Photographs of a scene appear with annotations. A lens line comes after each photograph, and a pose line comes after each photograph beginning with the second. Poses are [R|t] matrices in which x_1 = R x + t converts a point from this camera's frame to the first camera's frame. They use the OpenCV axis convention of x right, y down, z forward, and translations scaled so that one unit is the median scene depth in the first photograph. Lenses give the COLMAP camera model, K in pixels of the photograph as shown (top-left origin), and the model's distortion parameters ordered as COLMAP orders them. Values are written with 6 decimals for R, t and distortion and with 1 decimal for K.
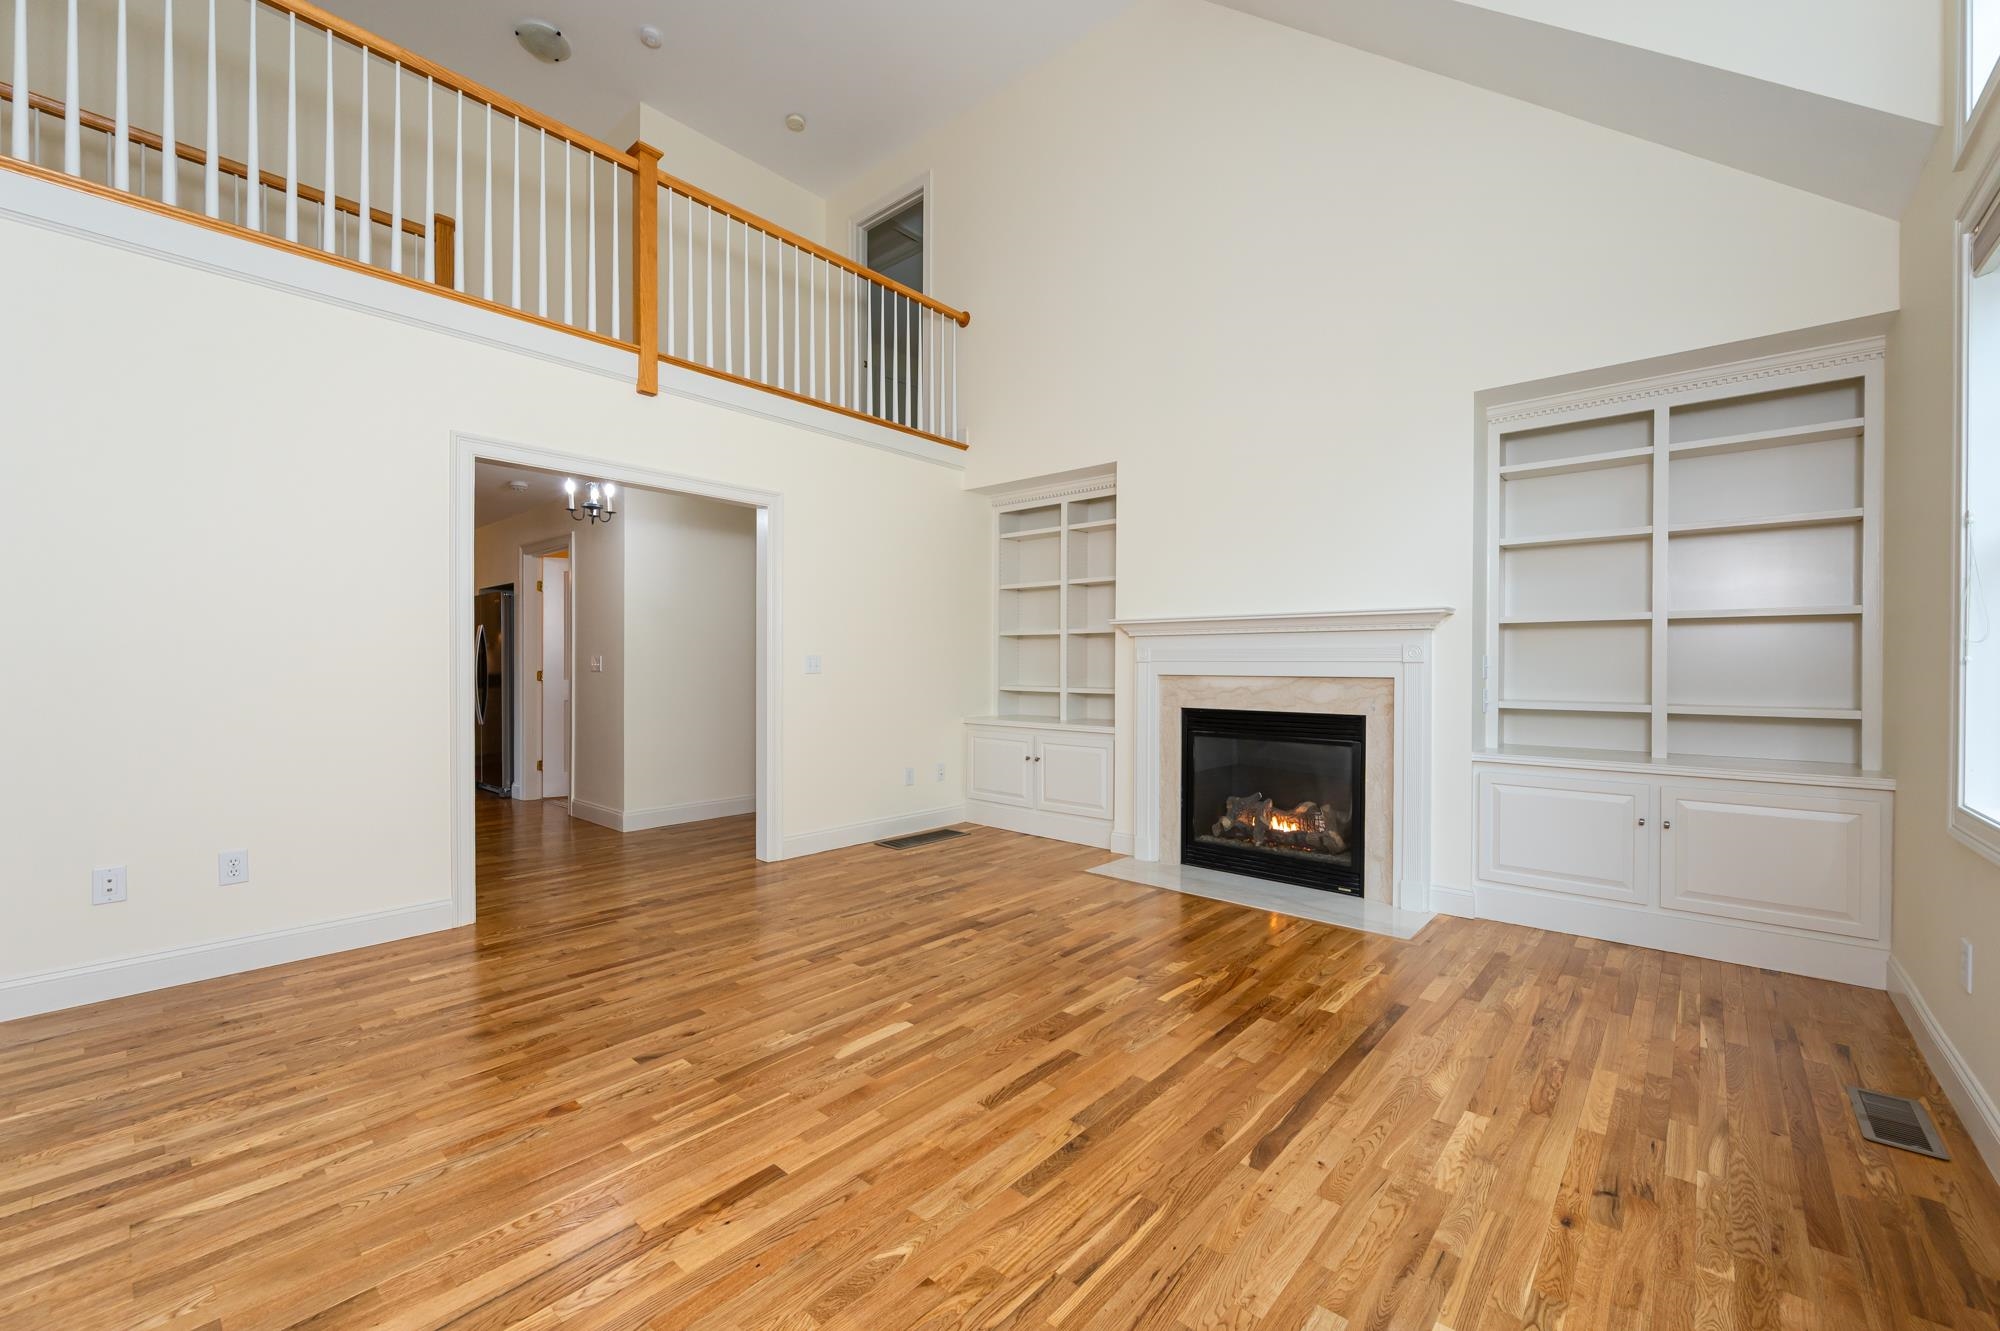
lens RADIAL K [[796.2, 0, 1000.0], [0, 796.2, 665.5], [0, 0, 1]] dist [-0.001539, 0.000056]
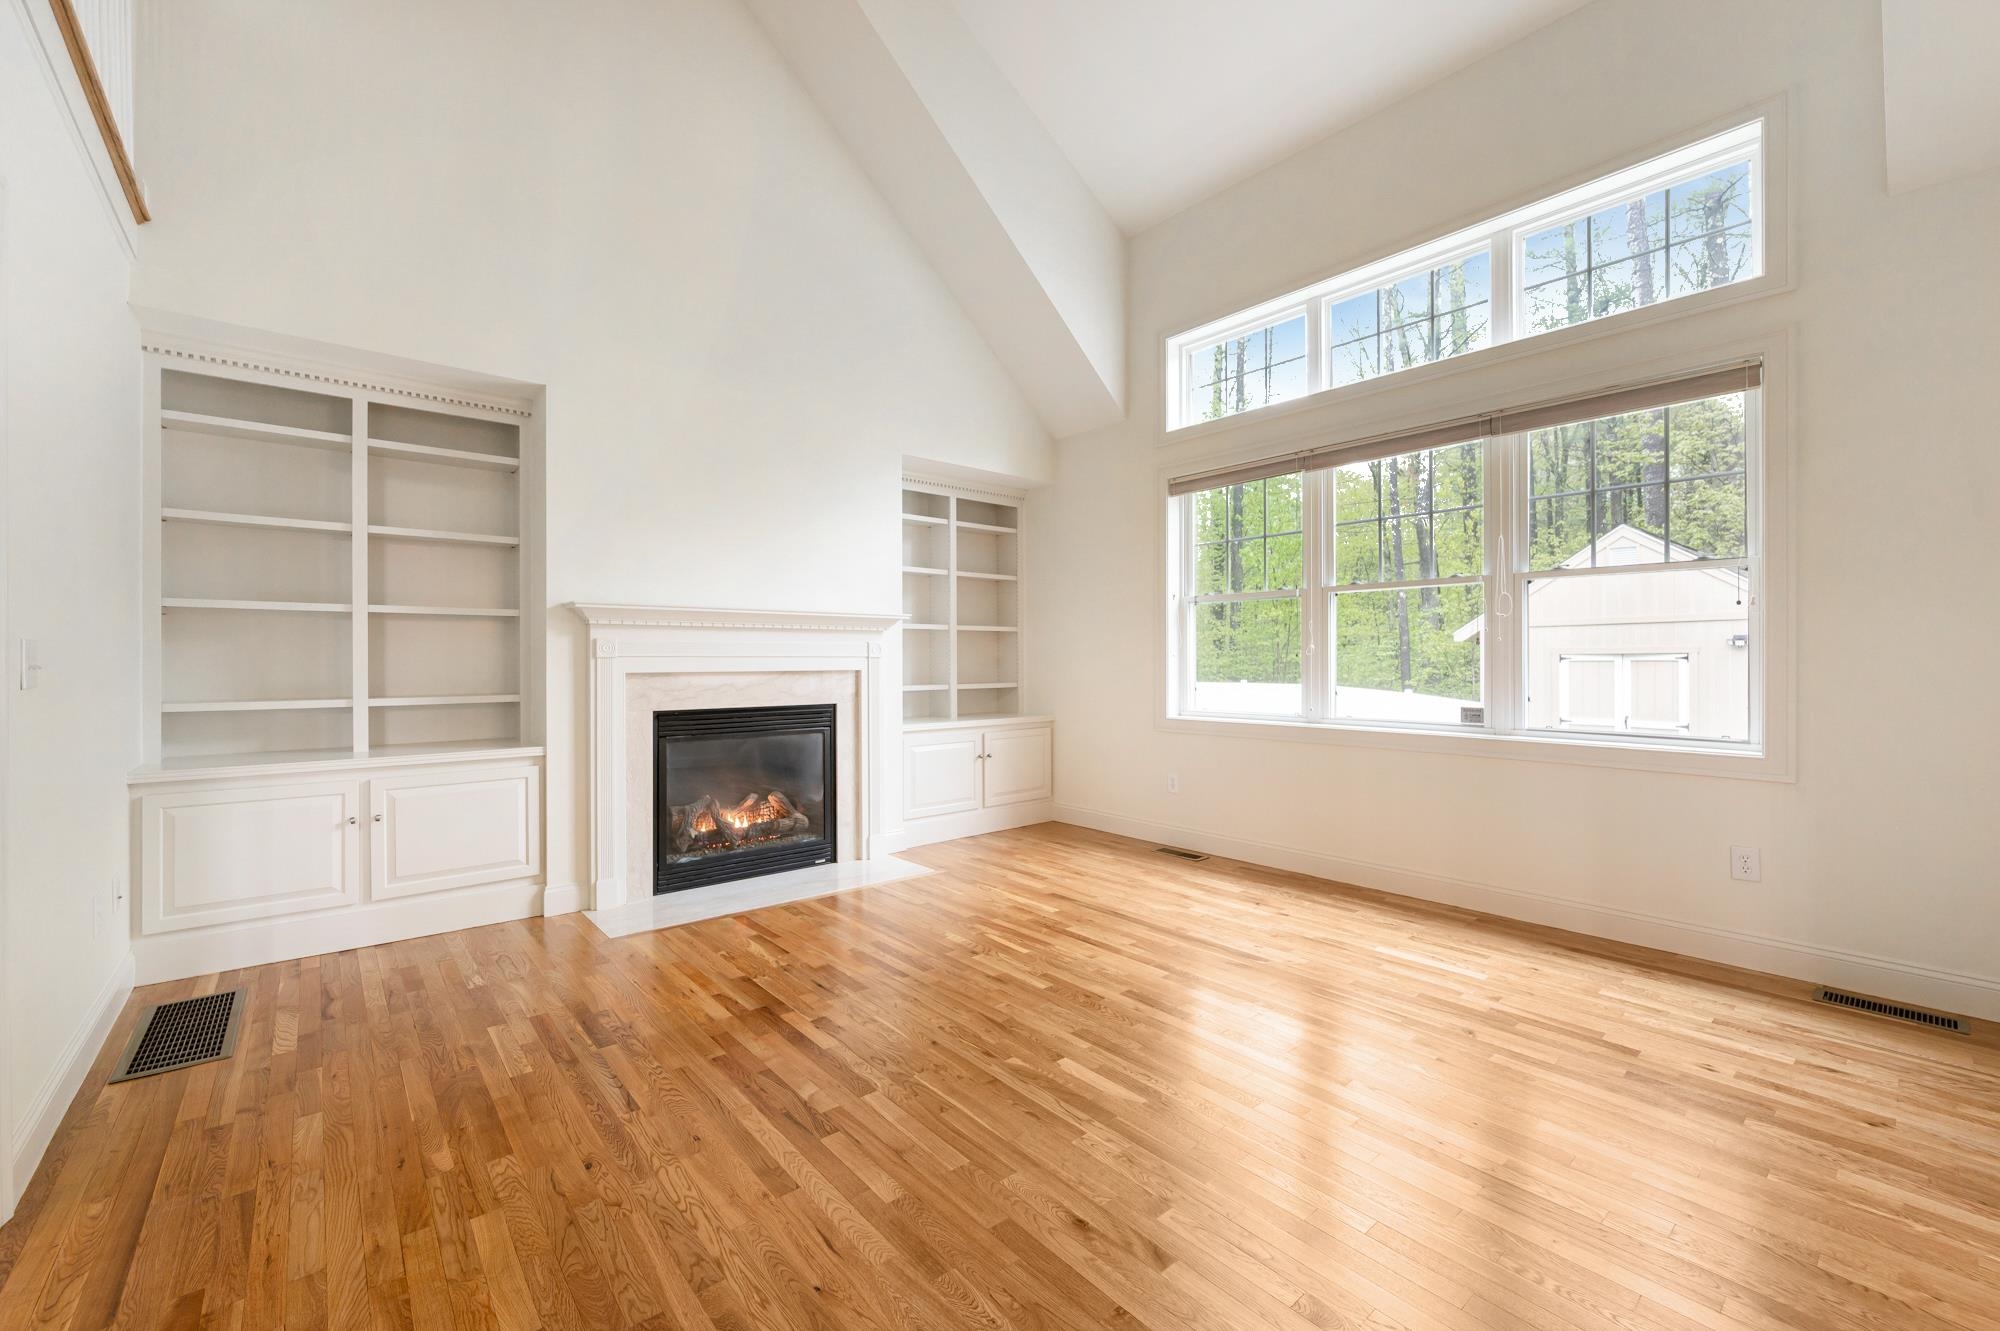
lens RADIAL K [[810.3, 0, 990.2], [0, 810.3, 662.3], [0, 0, 1]] dist [0.001243, 0.000404]
pose [[0.146956, -0.007149, 0.989117, -0.855234], [0.003096, 0.999972, 0.006768, -0.005131], [-0.989138, 0.002068, 0.146974, 0.784363]]
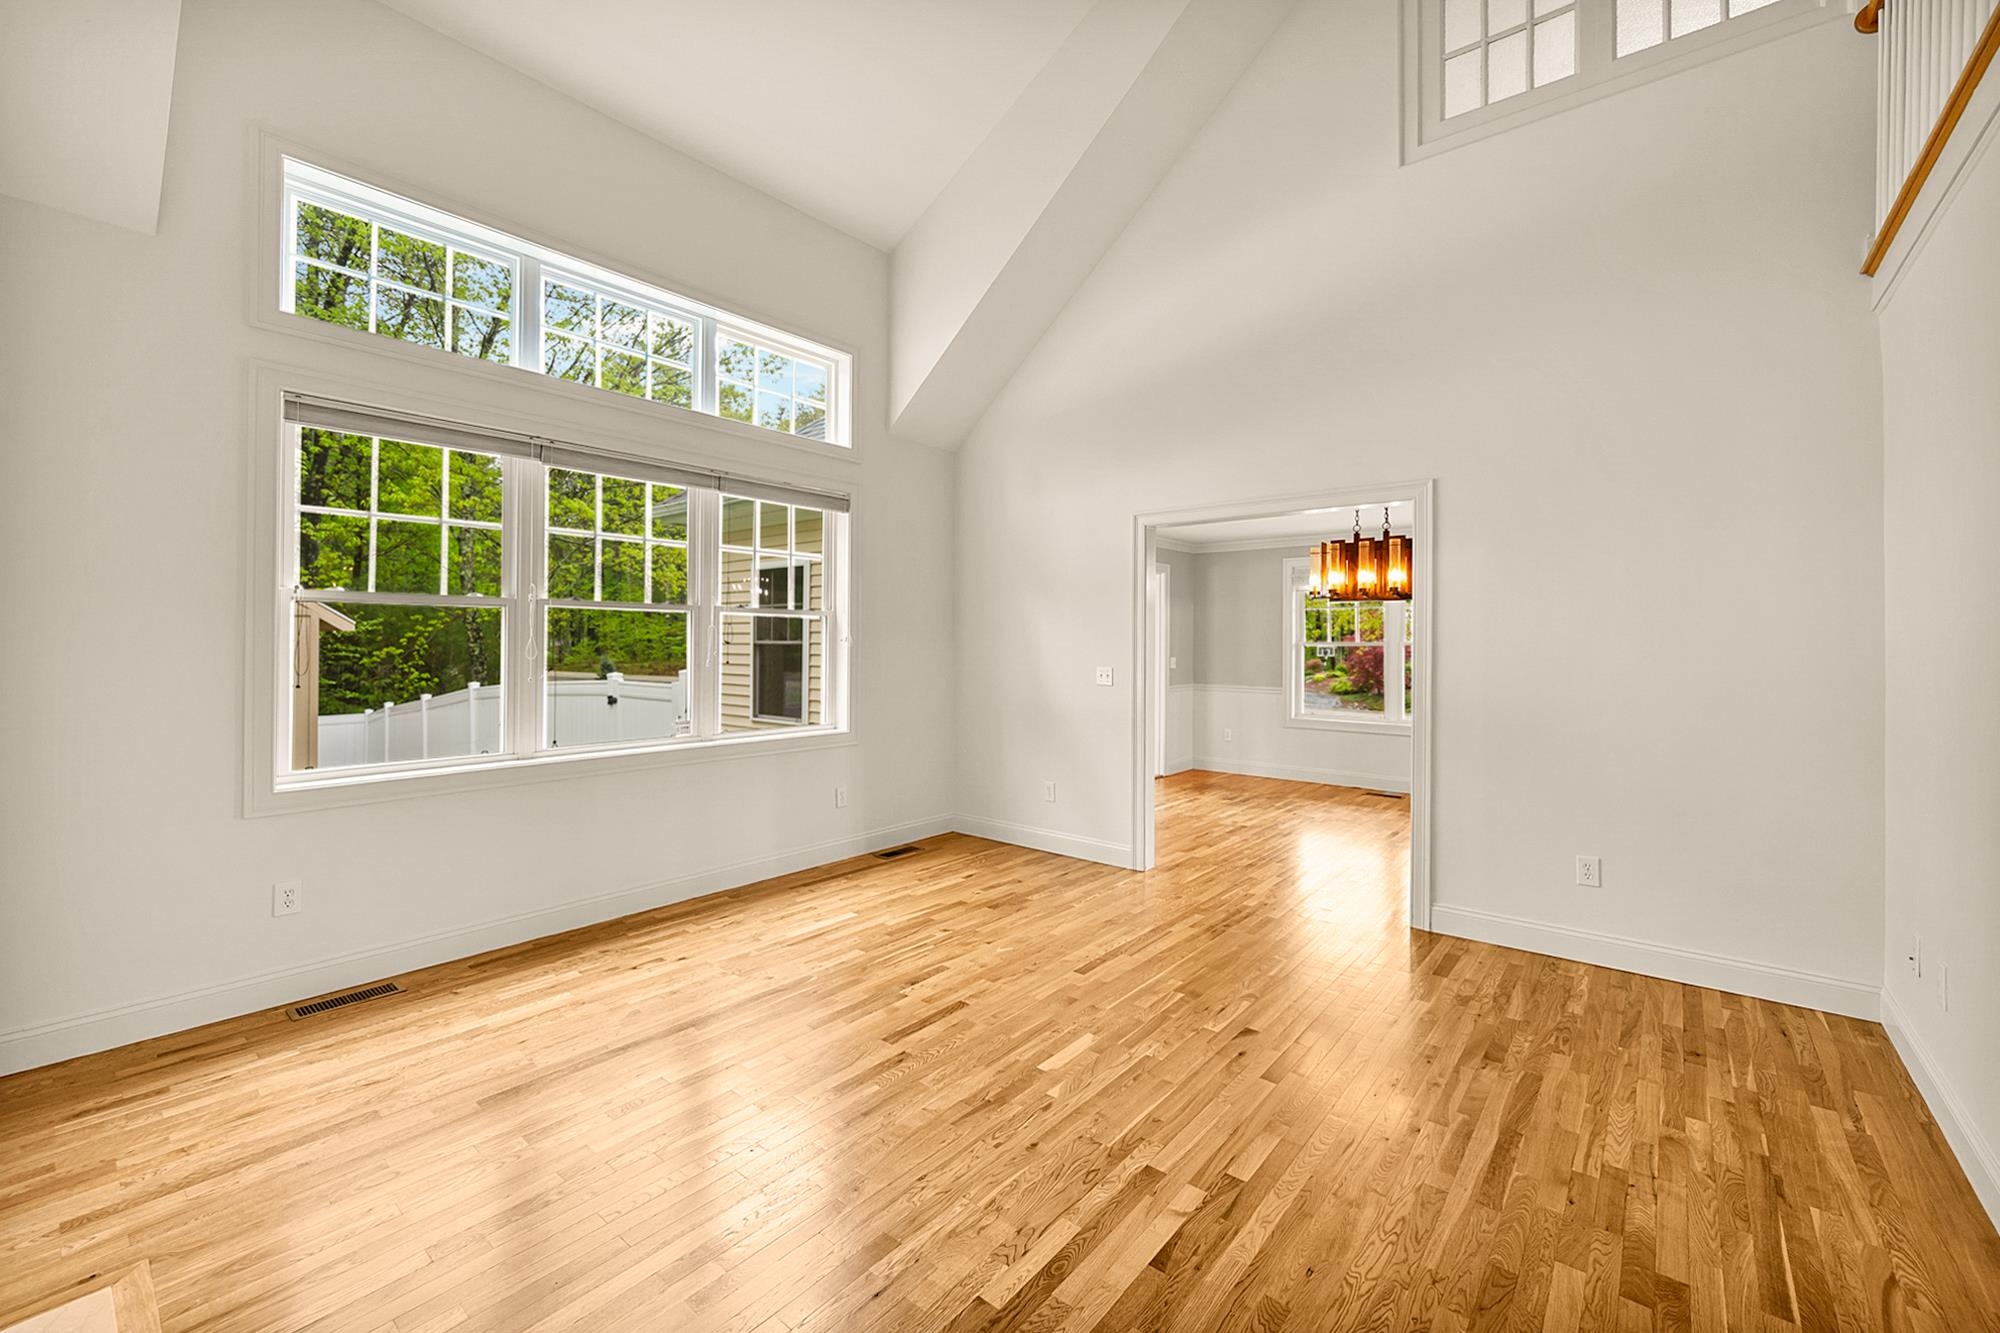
lens RADIAL K [[816.6, 0, 1009.5], [0, 816.6, 629.3], [0, 0, 1]] dist [-0.000261, 0.000166]
pose [[-0.999187, -0.009410, -0.039212, -0.023788], [-0.008910, 0.999877, -0.012896, -0.069286], [0.039329, -0.012536, -0.999148, 1.677835]]
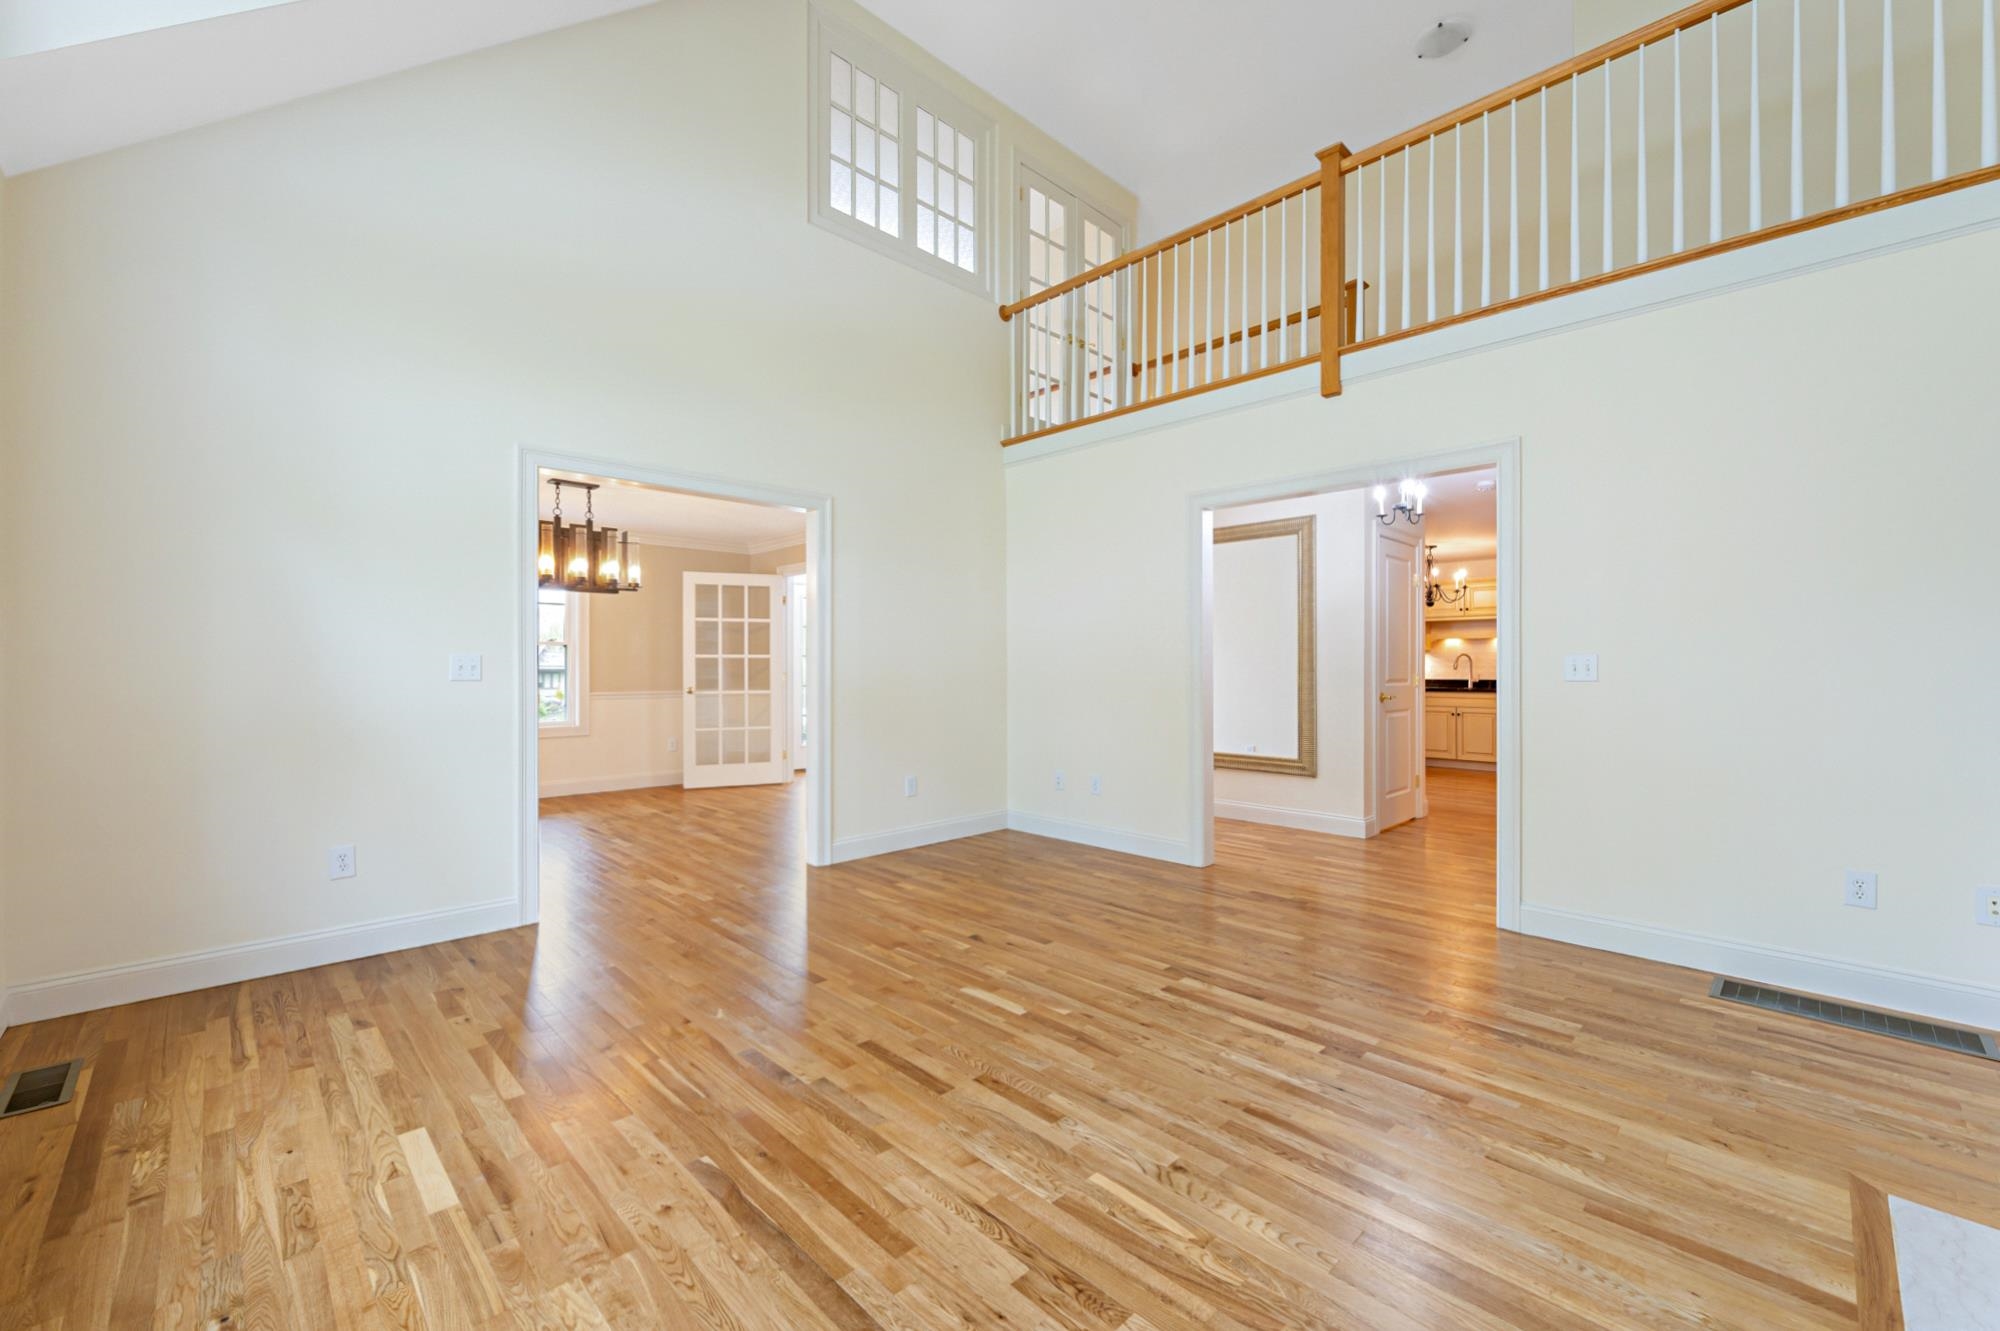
lens RADIAL K [[810.3, 0, 990.2], [0, 810.3, 662.3], [0, 0, 1]] dist [0.001243, 0.000404]
pose [[-0.073382, -0.009862, -0.997255, 0.785035], [-0.003427, 0.999948, -0.009637, 0.003051], [0.997298, 0.002711, -0.073412, 0.858687]]
